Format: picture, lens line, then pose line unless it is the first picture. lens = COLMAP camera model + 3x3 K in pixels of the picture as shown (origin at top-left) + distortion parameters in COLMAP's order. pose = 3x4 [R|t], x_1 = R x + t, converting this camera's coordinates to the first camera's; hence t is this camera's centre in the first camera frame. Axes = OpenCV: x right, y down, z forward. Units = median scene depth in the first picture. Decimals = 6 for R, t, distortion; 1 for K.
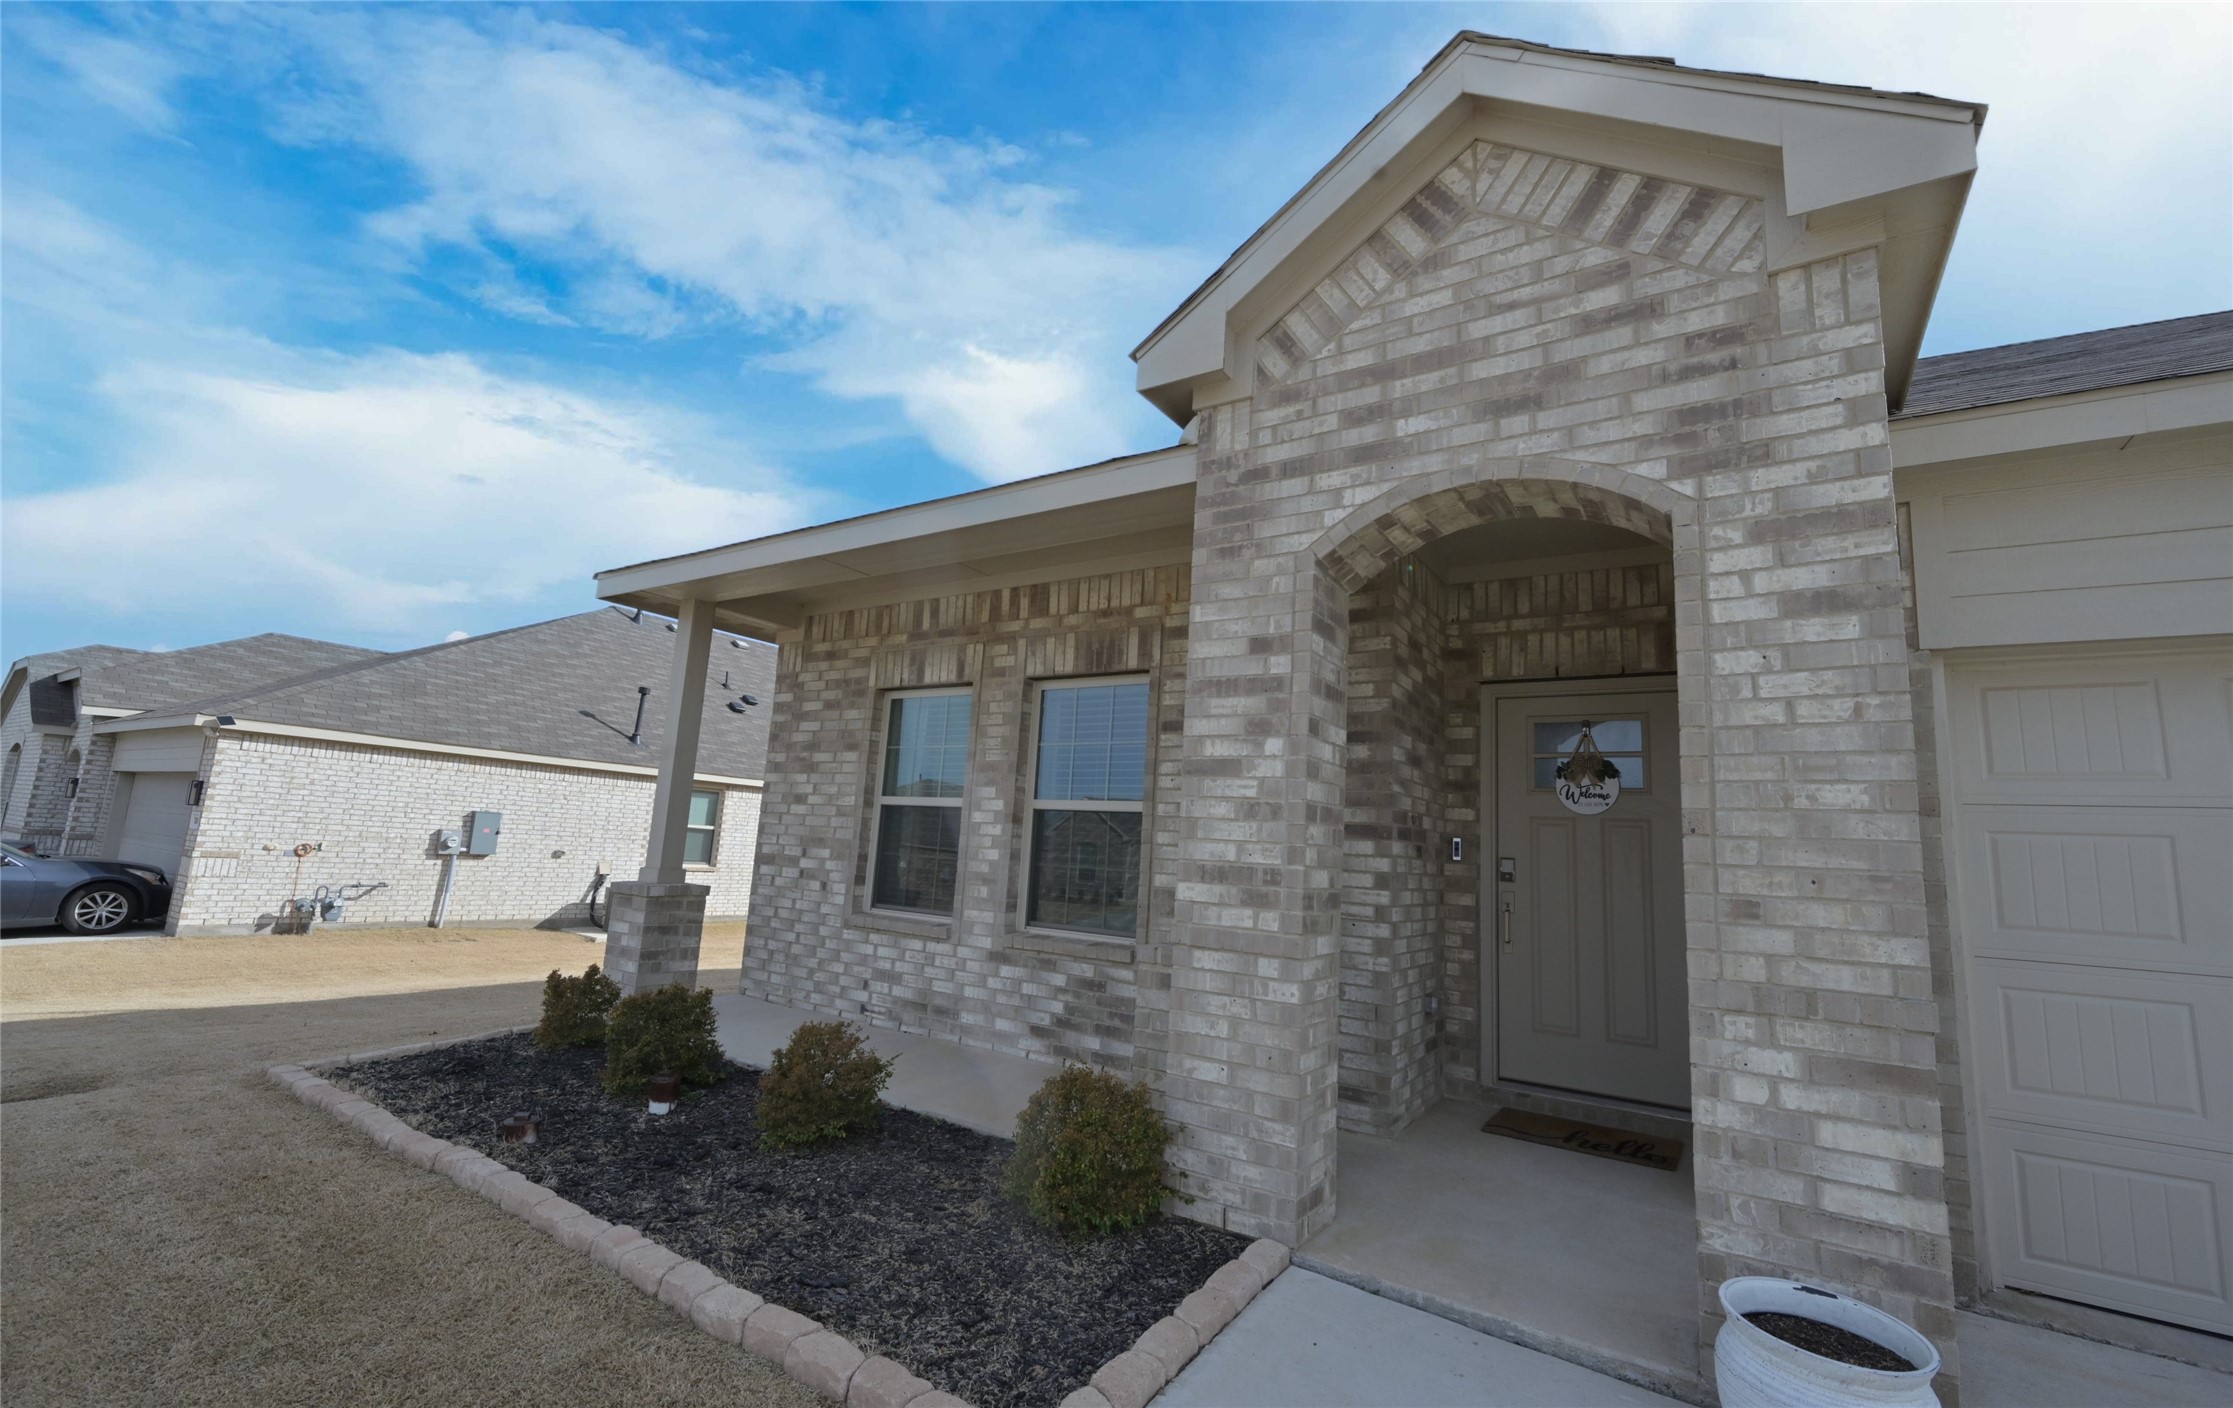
lens RADIAL K [[949.2, 0, 1109.4], [0, 949.2, 702.4], [0, 0, 1]] dist [-0.002052, -0.000048]
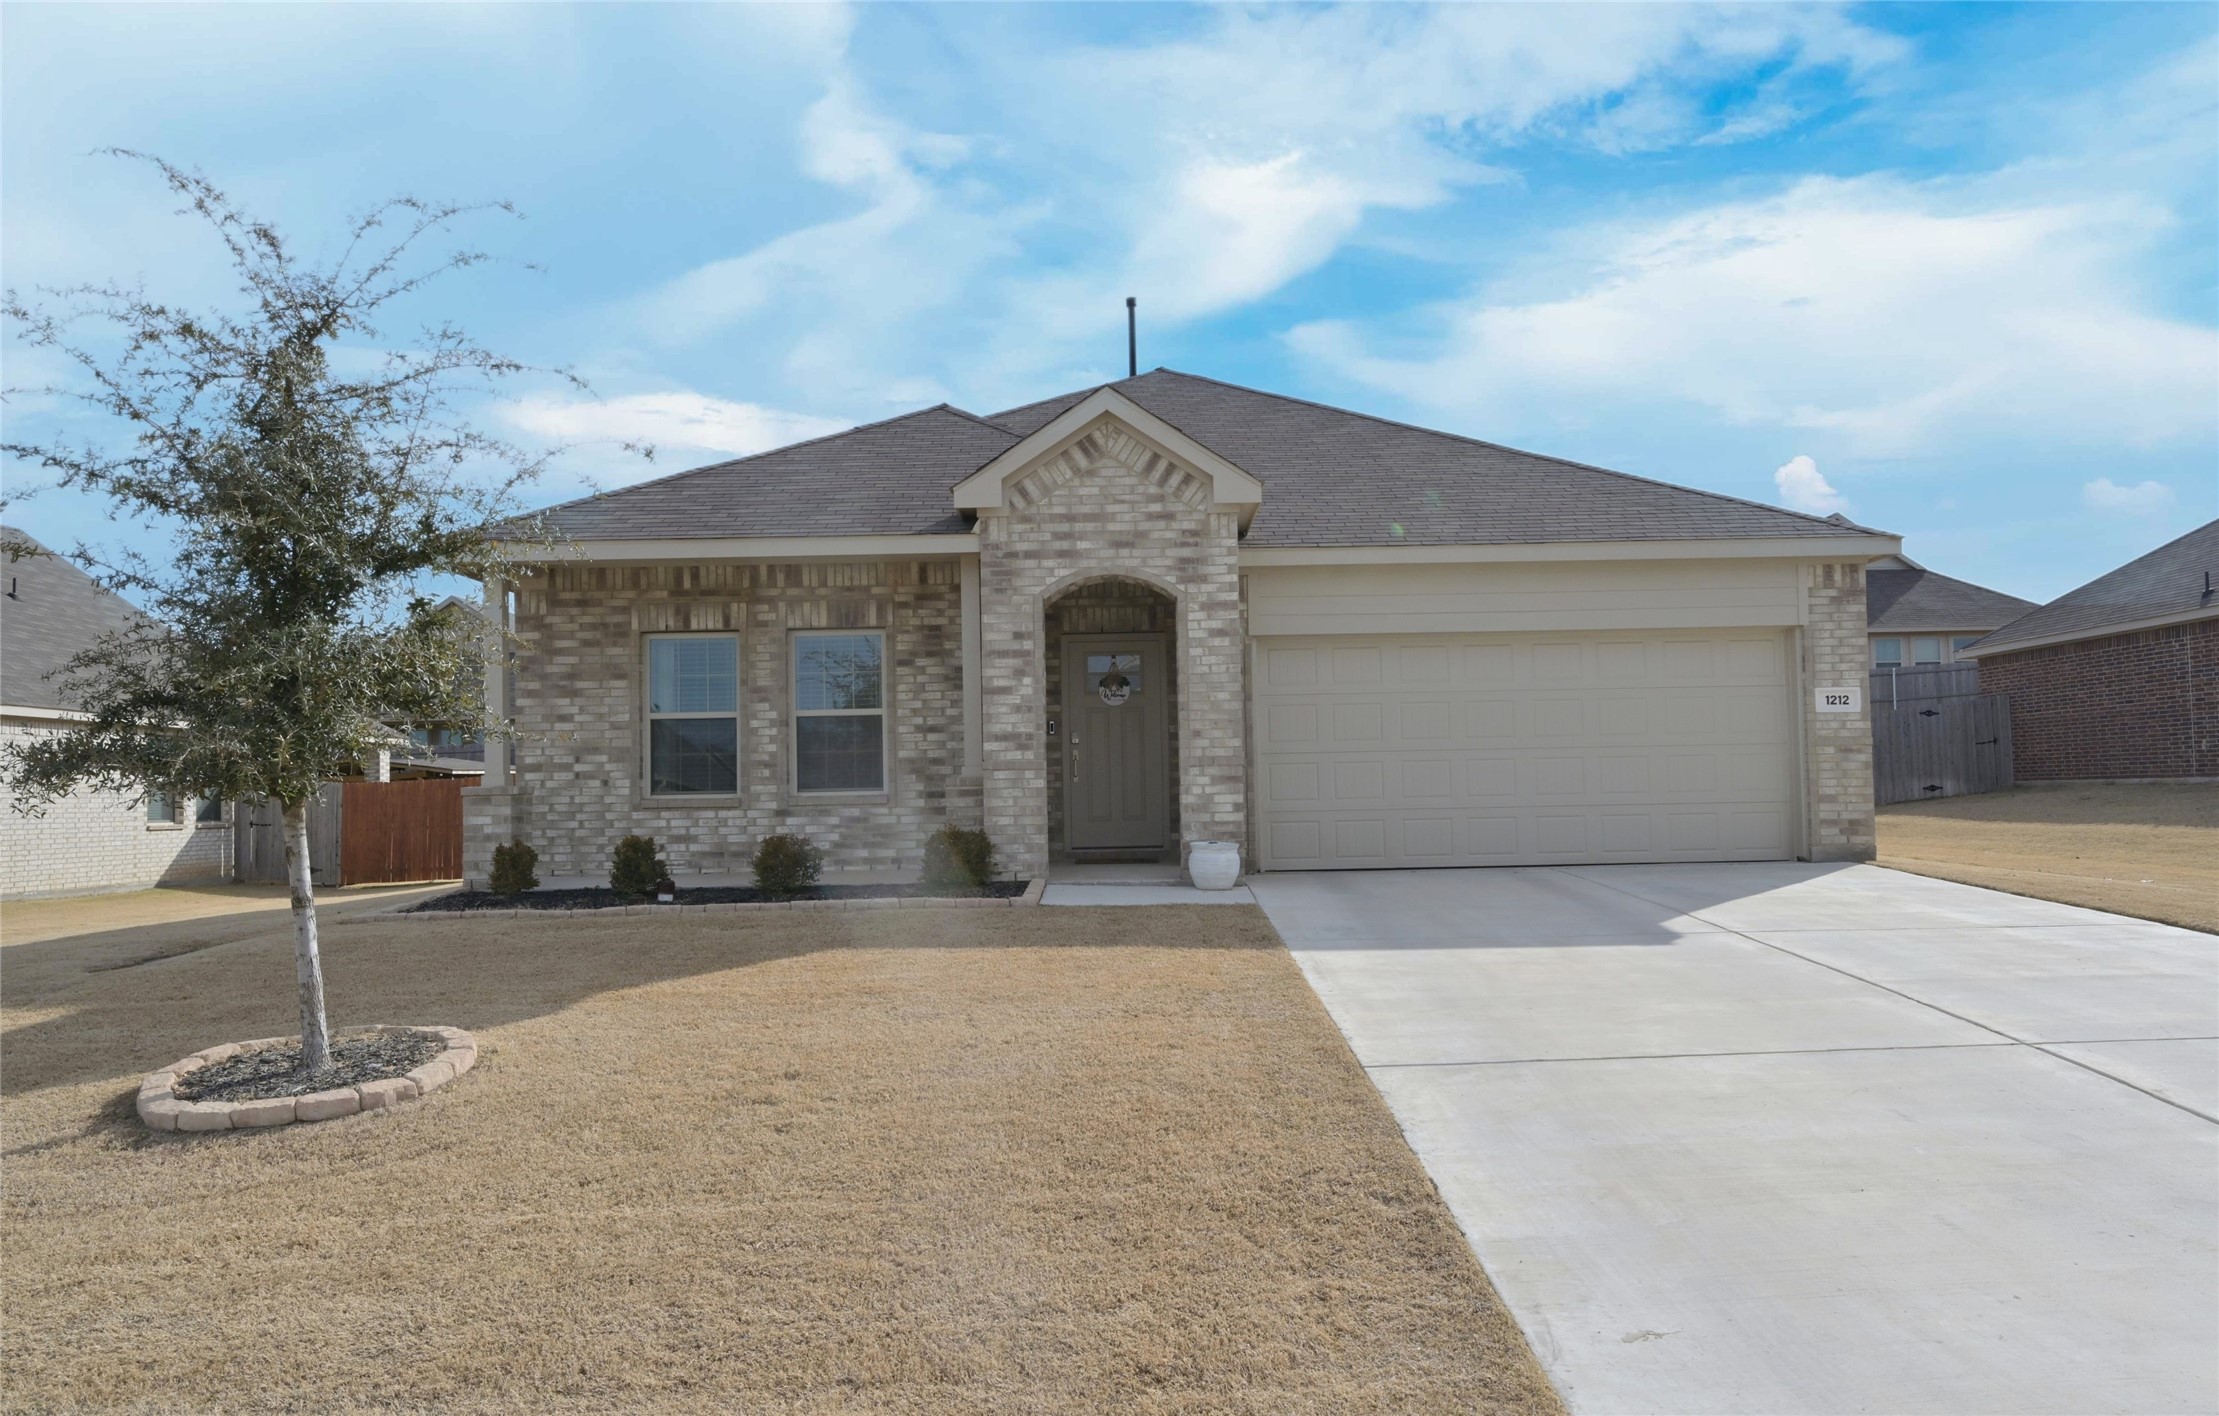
lens RADIAL K [[1528.6, 0, 1143.1], [0, 1528.6, 756.1], [0, 0, 1]] dist [-0.001839, 0.007322]
pose [[0.821485, -0.058837, 0.567187, -1.702207], [-0.021958, 0.990661, 0.134569, -0.277155], [-0.569807, -0.123001, 0.812521, -2.185096]]
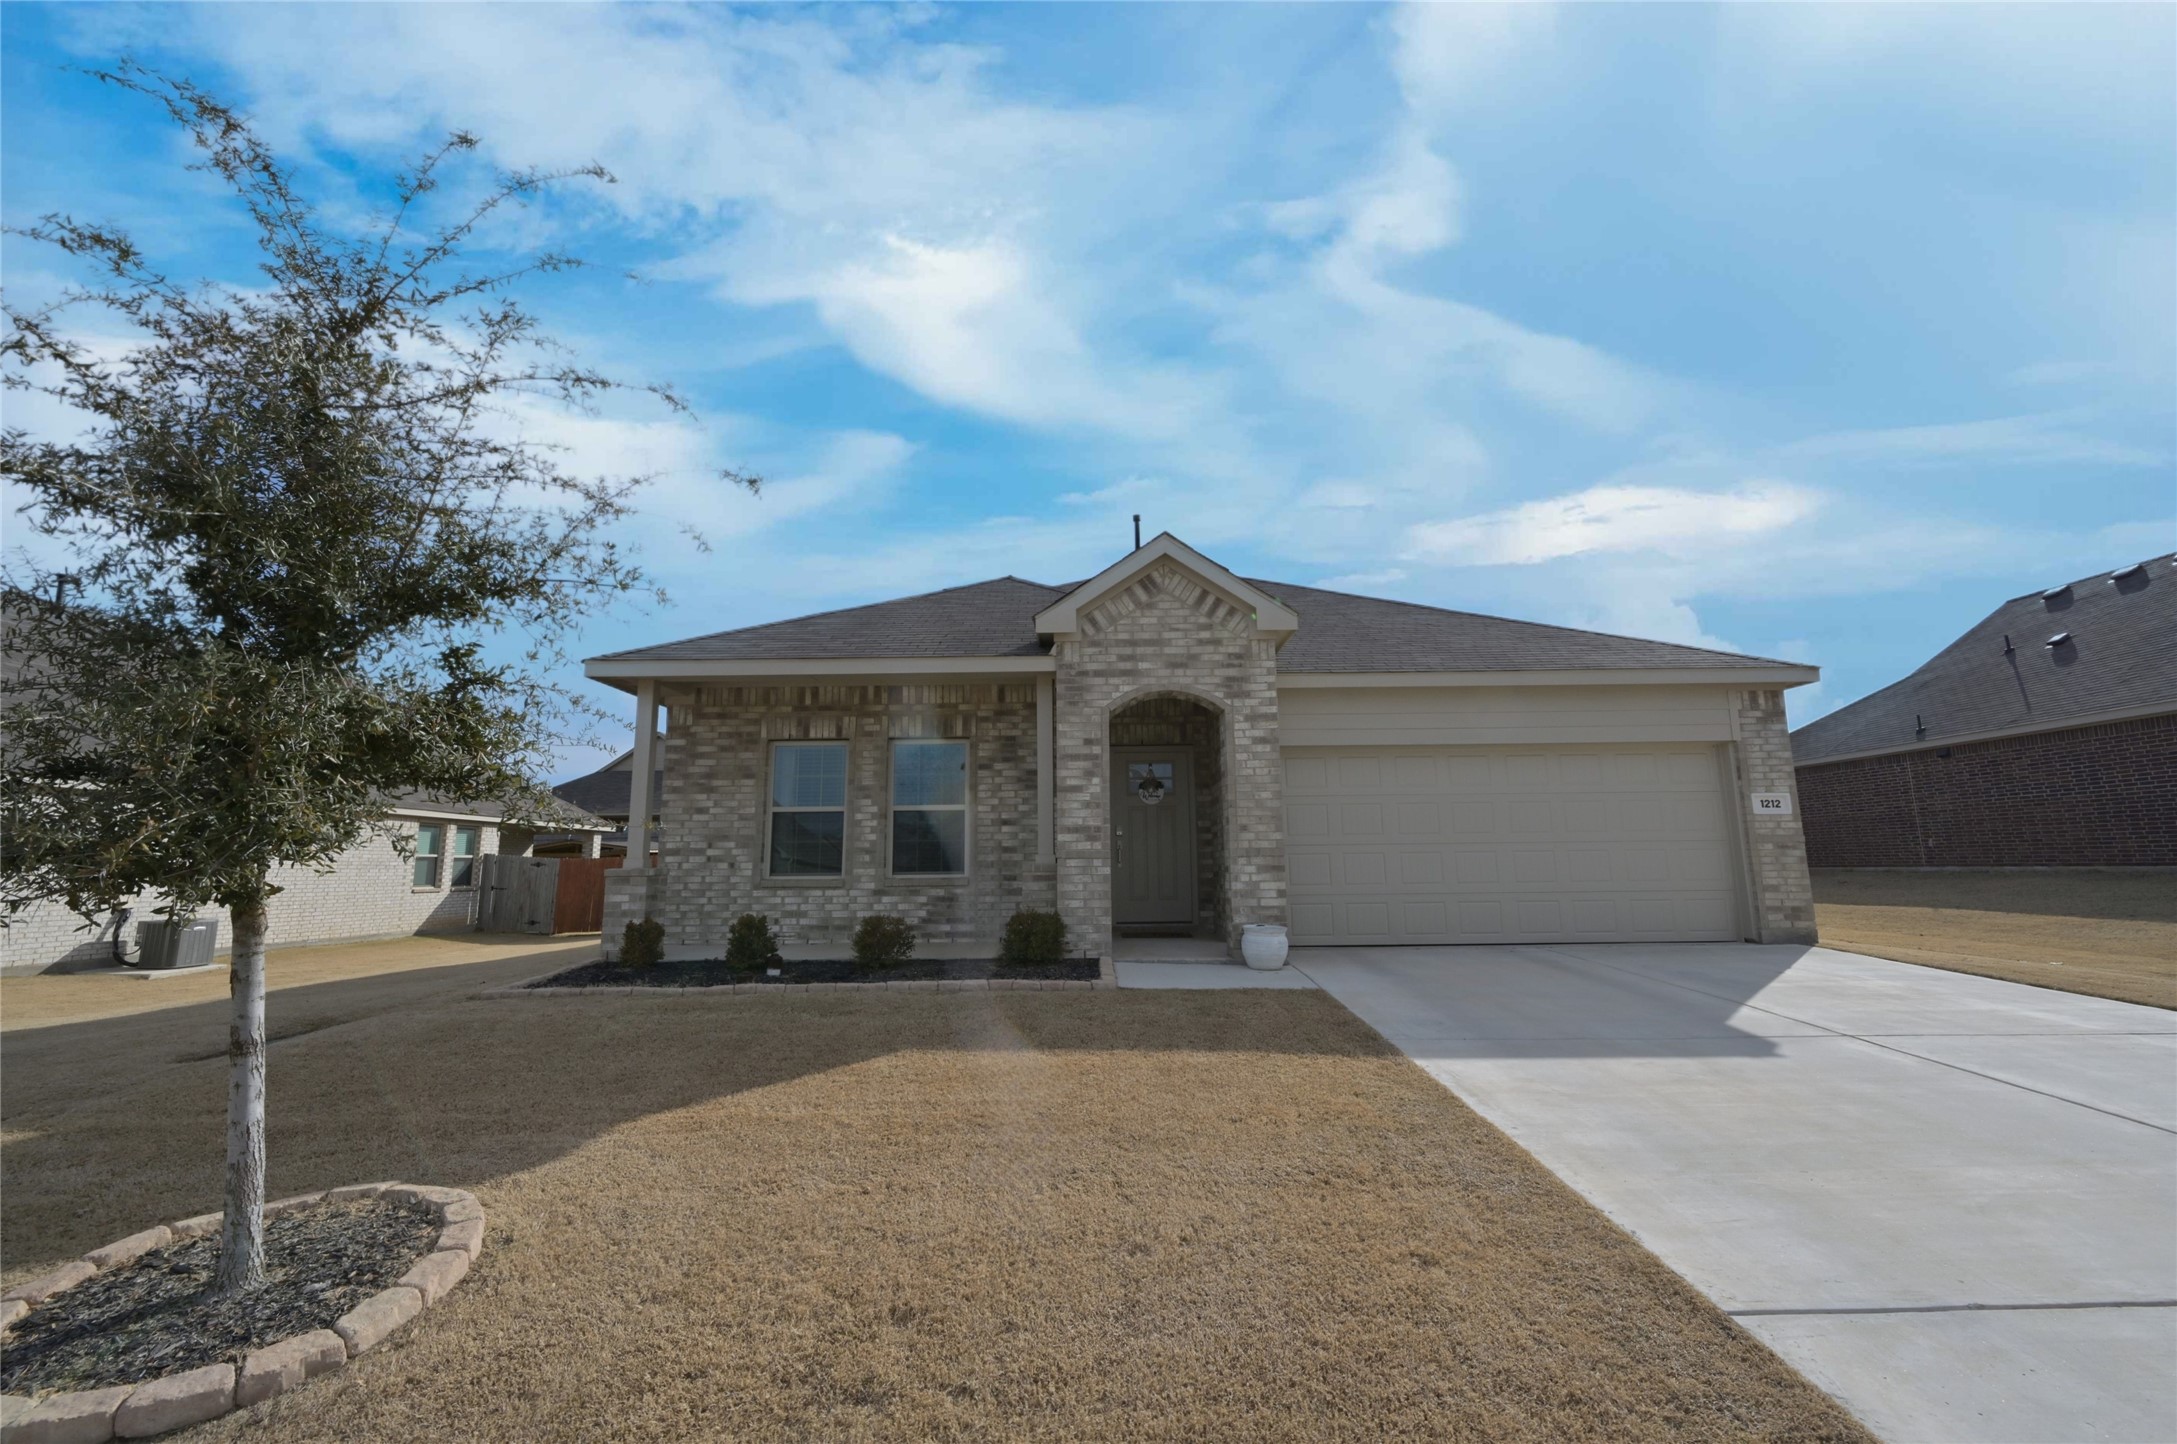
lens RADIAL K [[936.6, 0, 1080.0], [0, 936.6, 714.2], [0, 0, 1]] dist [-0.003324, 0.000041]
pose [[0.829726, 0.024216, 0.557646, -1.326532], [-0.028653, 0.999589, -0.000775, -0.136395], [-0.557435, -0.015335, 0.830079, -1.146038]]
